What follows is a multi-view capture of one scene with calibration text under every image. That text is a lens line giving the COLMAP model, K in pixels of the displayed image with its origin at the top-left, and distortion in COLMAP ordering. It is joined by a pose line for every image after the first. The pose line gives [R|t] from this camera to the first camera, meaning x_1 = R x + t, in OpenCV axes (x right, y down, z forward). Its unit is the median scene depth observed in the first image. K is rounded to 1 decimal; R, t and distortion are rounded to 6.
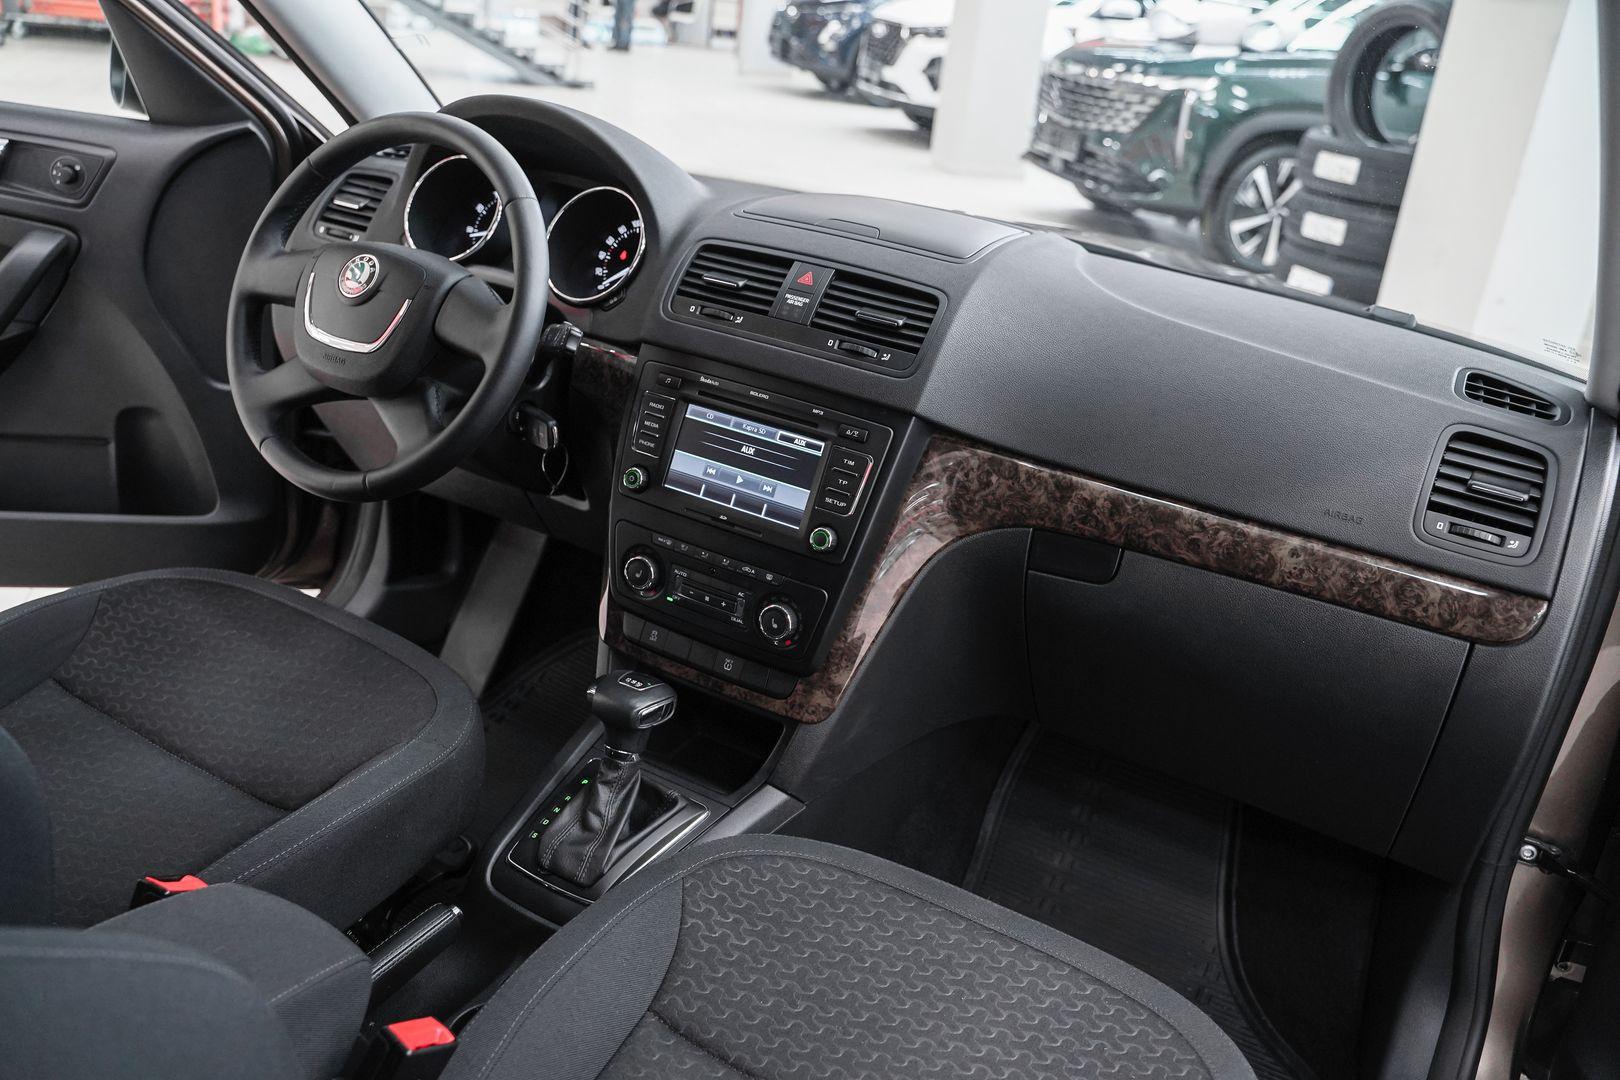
lens RADIAL K [[1312.4, 0, 805.2], [0, 1312.4, 536.5], [0, 0, 1]] dist [-0.120393, 0.093632]
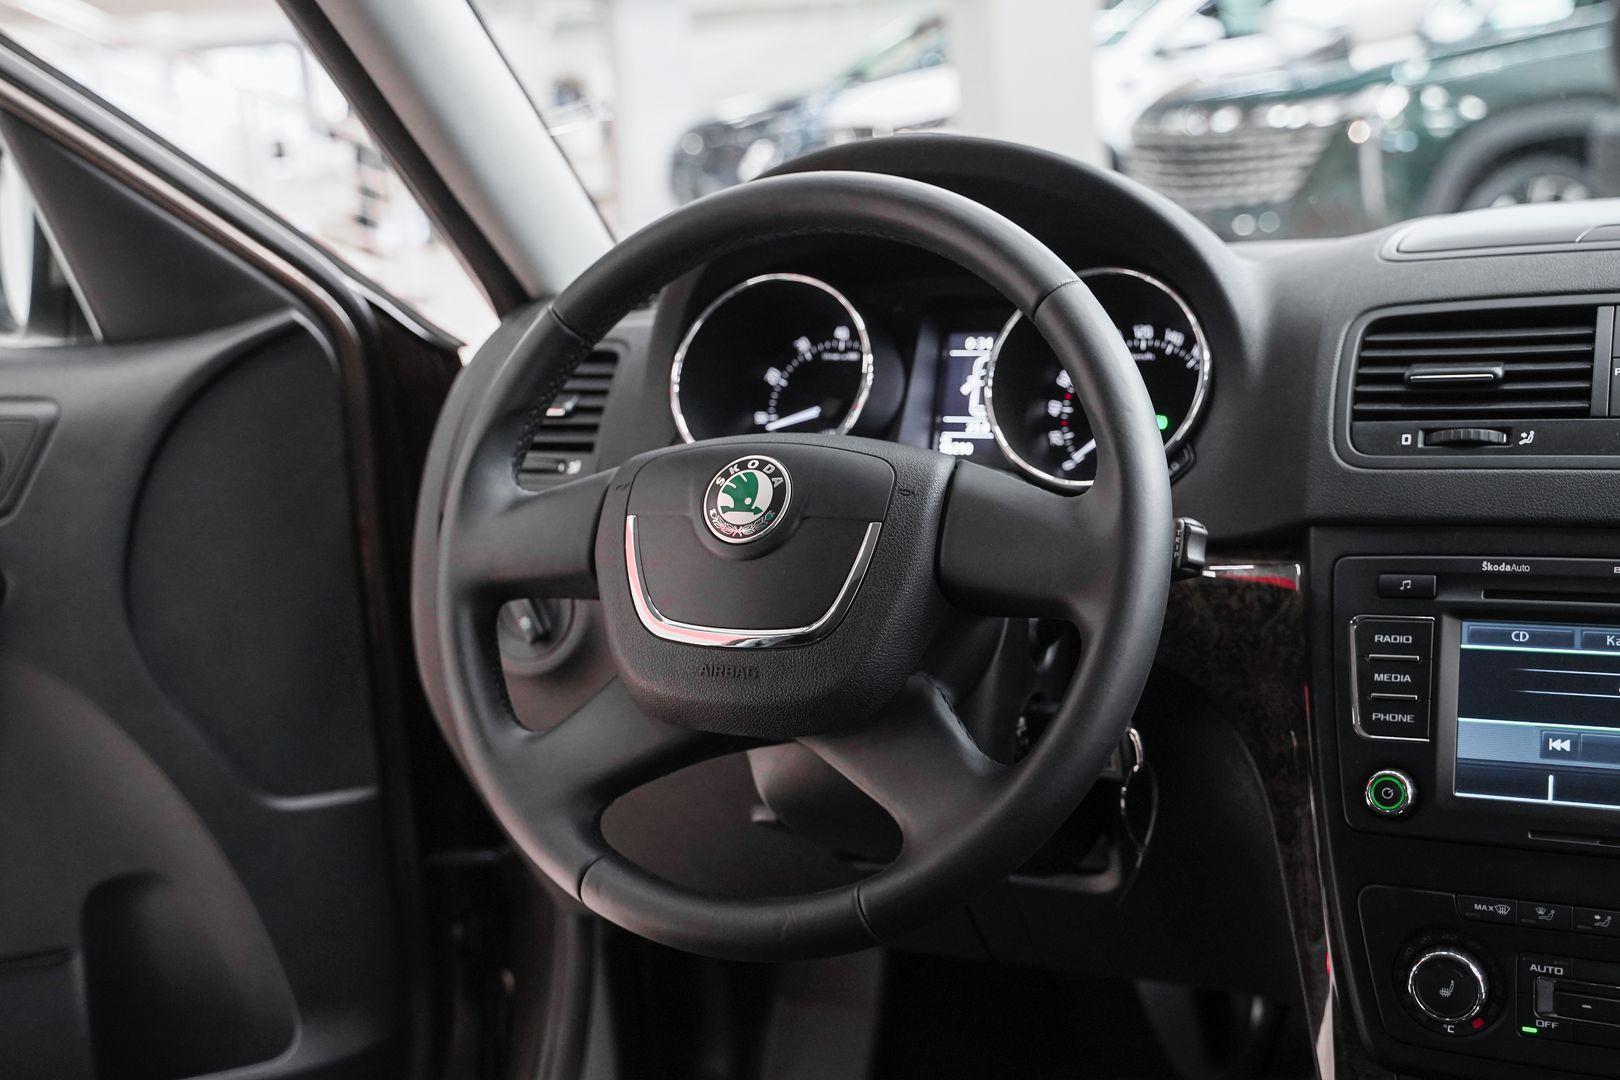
lens RADIAL K [[1963.3, 0, 766.9], [0, 1963.3, 504.6], [0, 0, 1]] dist [0.016553, 0.000000]
pose [[0.980691, -0.194162, 0.023379, -0.342432], [0.194782, 0.959078, -0.205499, -0.040371], [0.017477, 0.206085, 0.978378, 0.246803]]
